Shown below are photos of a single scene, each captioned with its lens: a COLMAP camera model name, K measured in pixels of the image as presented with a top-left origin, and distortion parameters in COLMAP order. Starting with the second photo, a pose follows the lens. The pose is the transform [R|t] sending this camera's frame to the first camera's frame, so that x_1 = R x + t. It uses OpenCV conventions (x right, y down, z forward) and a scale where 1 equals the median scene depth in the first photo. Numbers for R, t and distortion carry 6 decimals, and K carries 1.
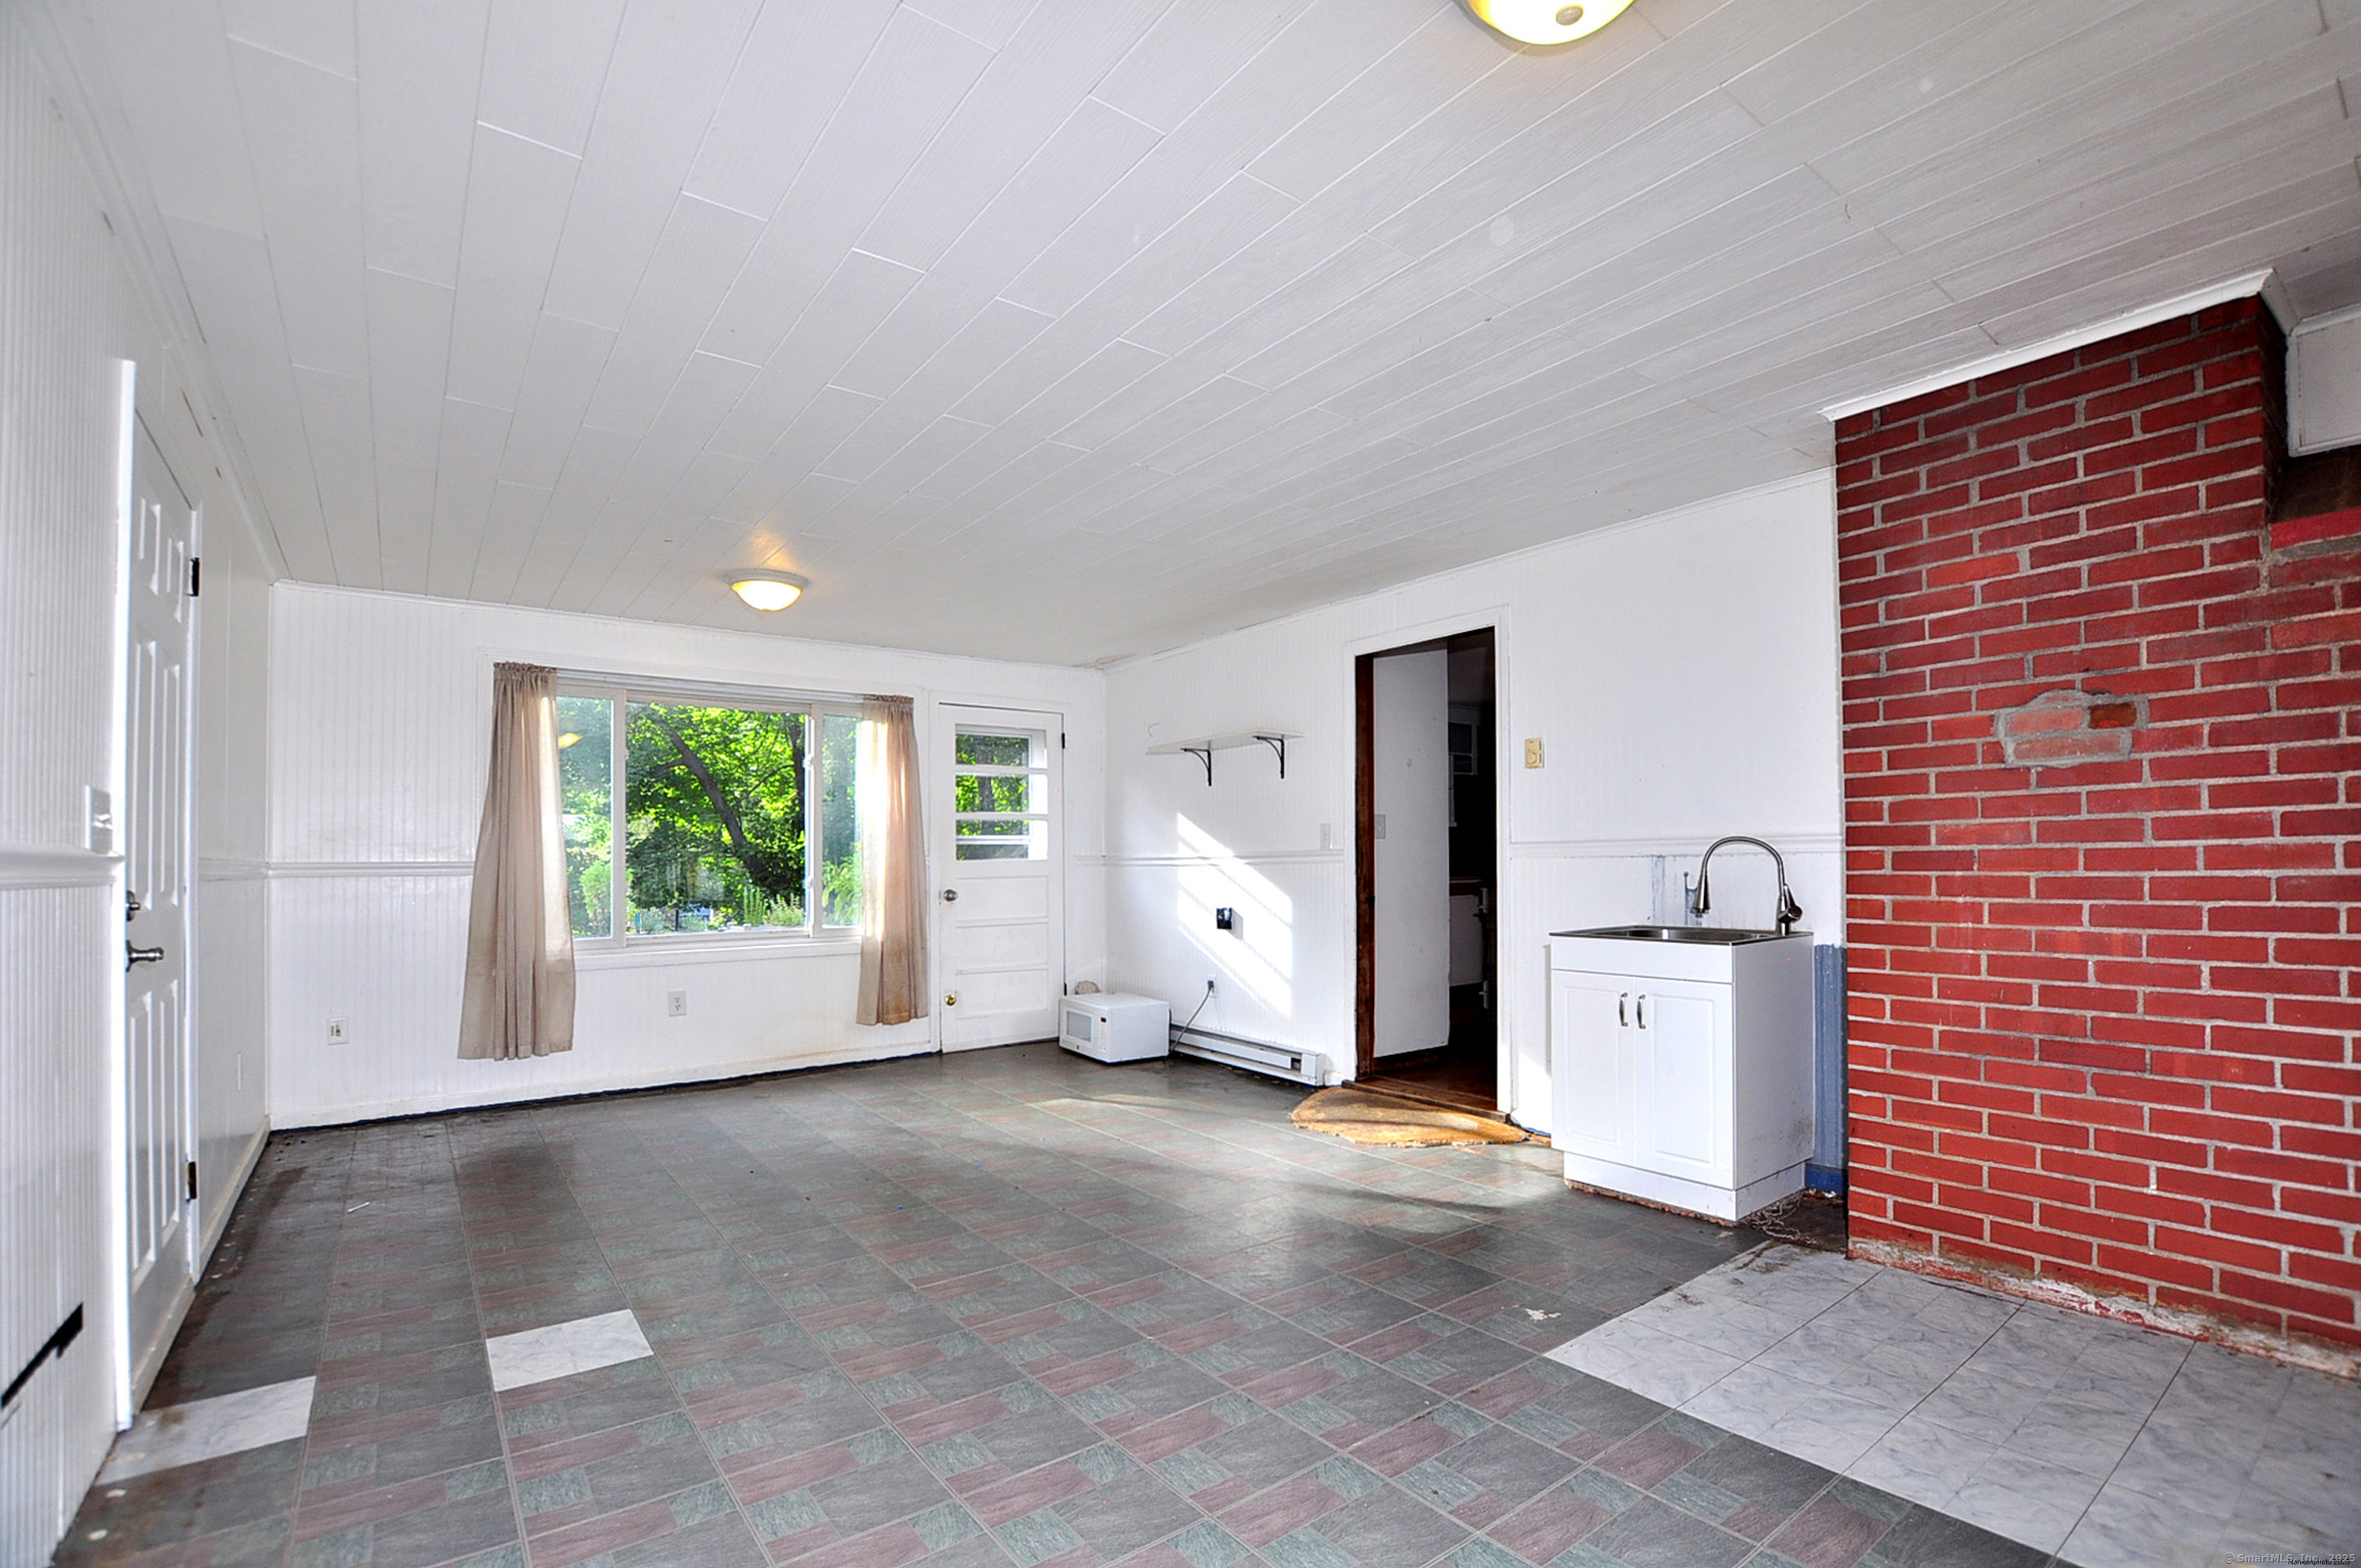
lens RADIAL K [[1045.8, 0, 1200.0], [0, 1045.8, 852.6], [0, 0, 1]] dist [-0.035584, 0.003250]
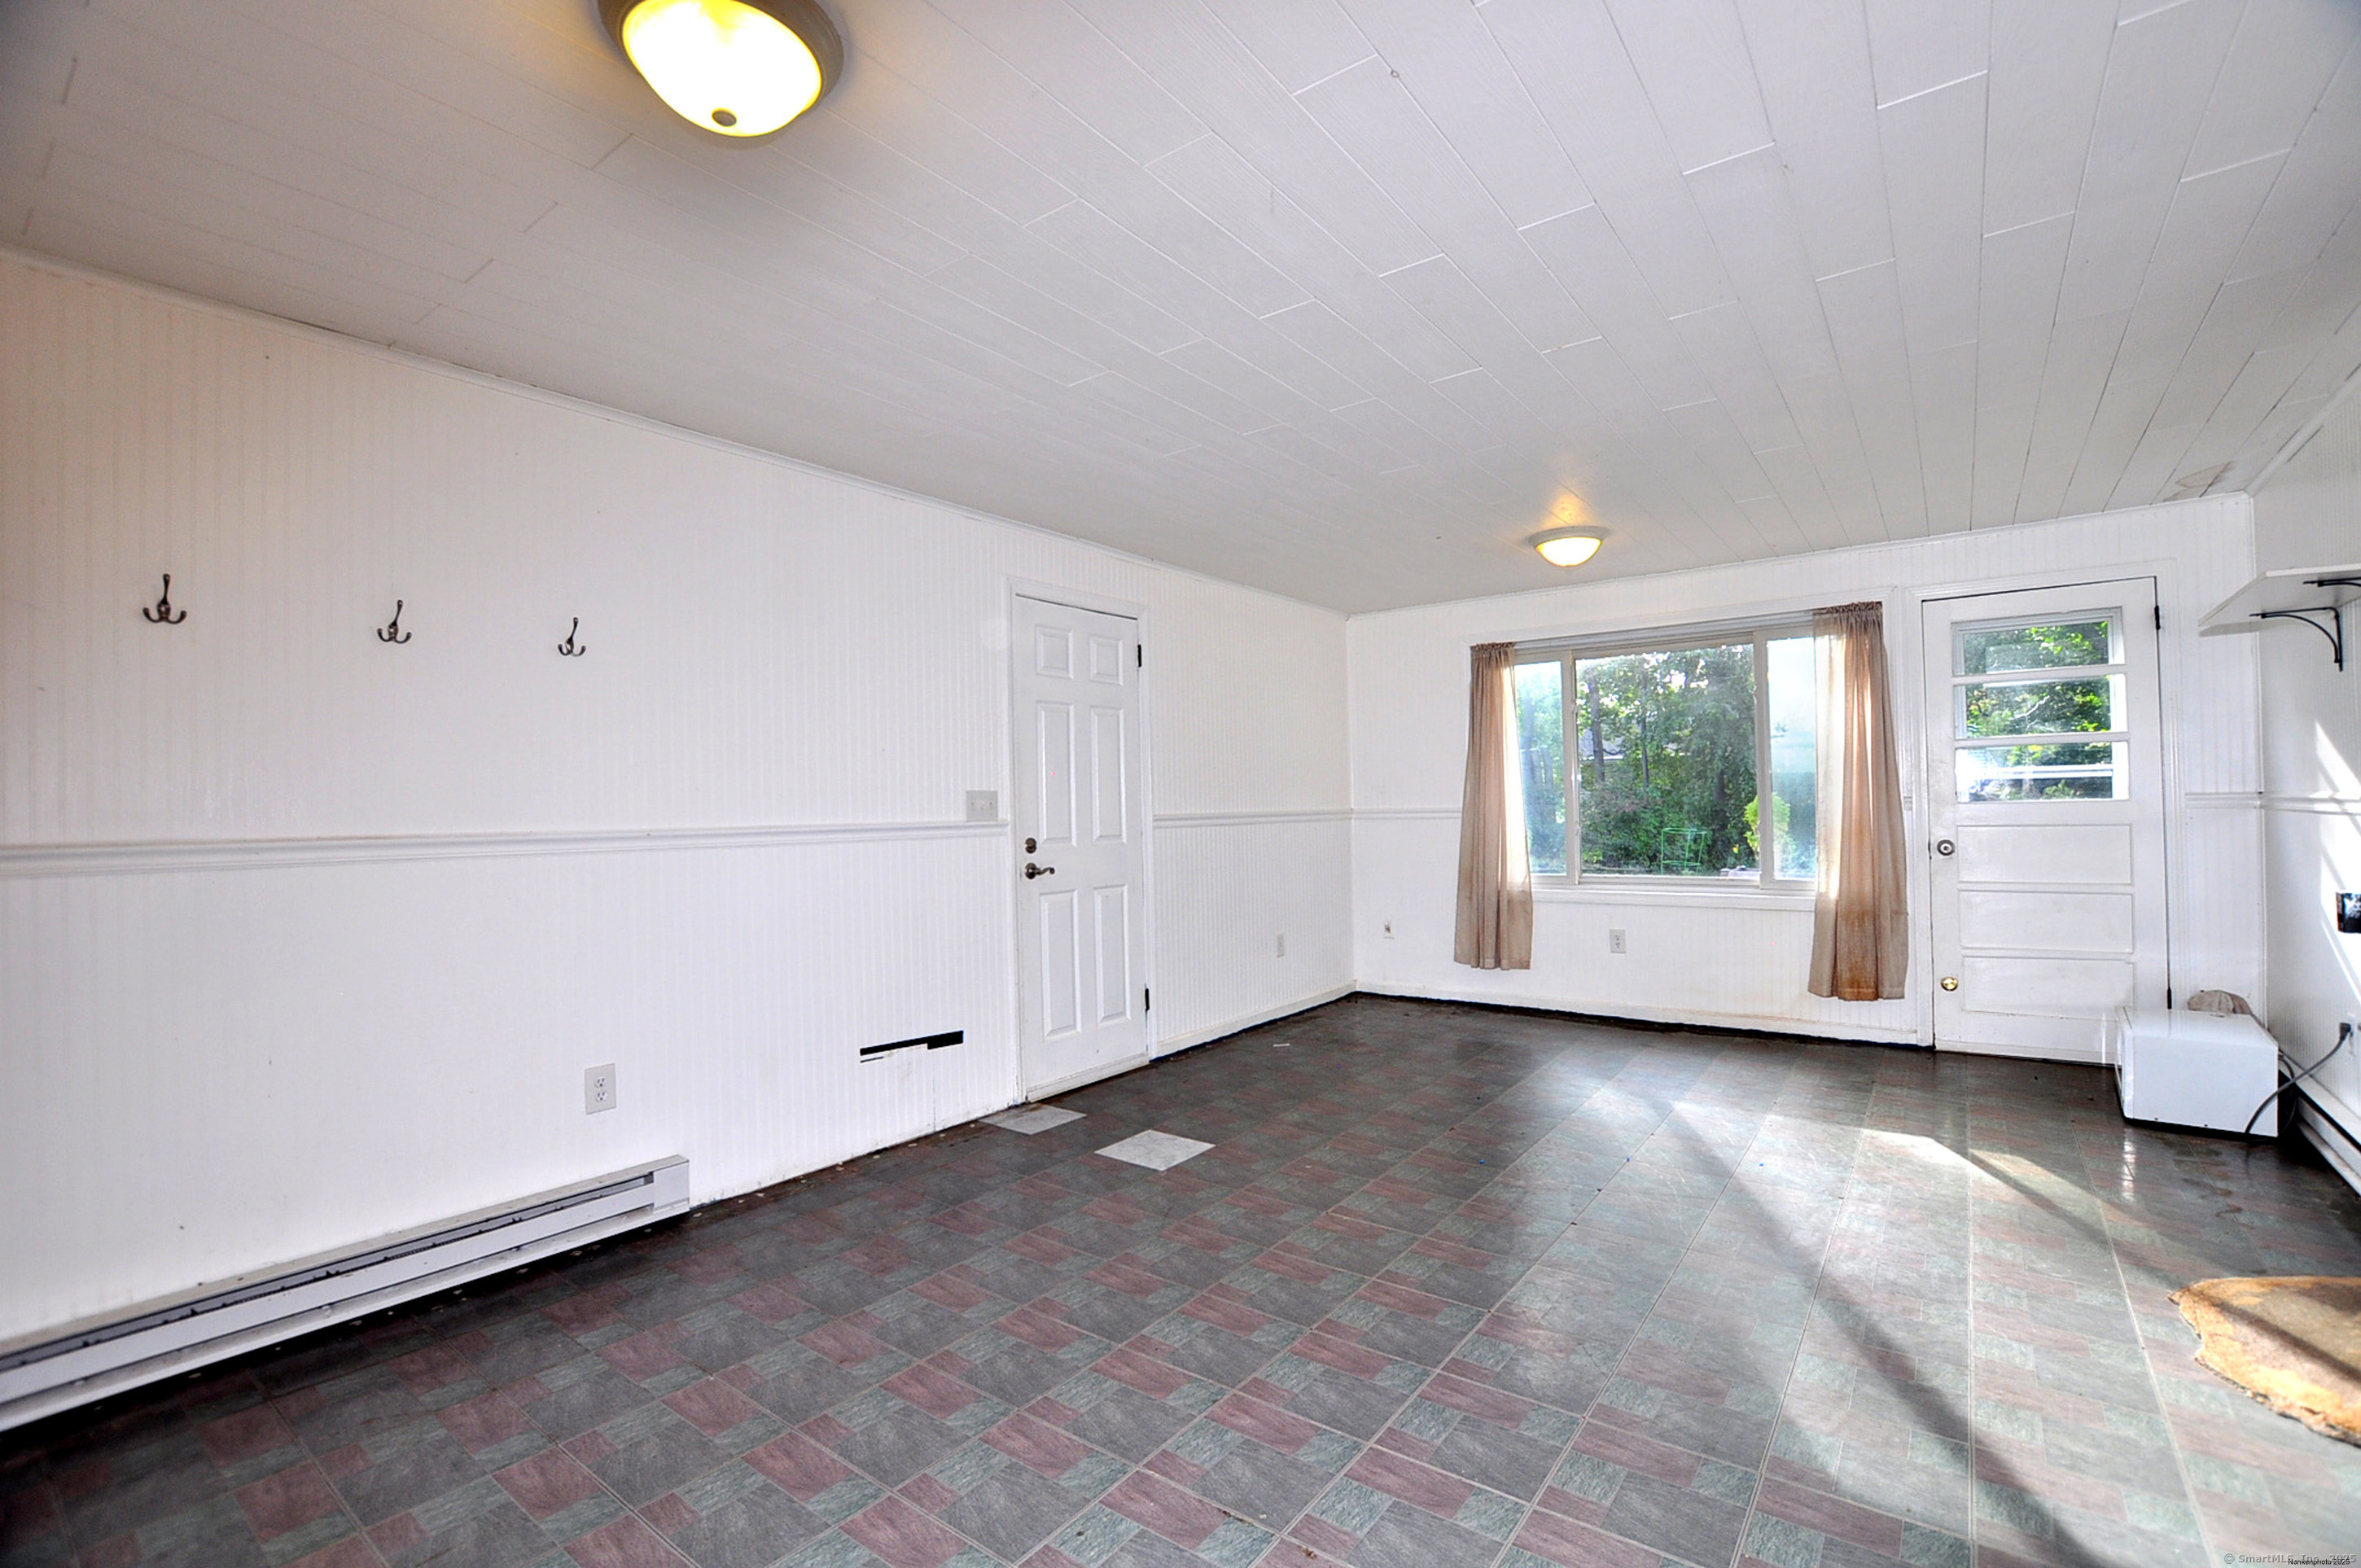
lens RADIAL K [[1045.8, 0, 1182.8], [0, 1045.8, 791.0], [0, 0, 1]] dist [-0.035584, 0.003250]
pose [[0.266335, -0.008566, -0.963842, 0.395152], [0.023546, 0.999720, -0.002378, -0.014312], [0.963593, -0.022061, 0.266462, 0.301415]]
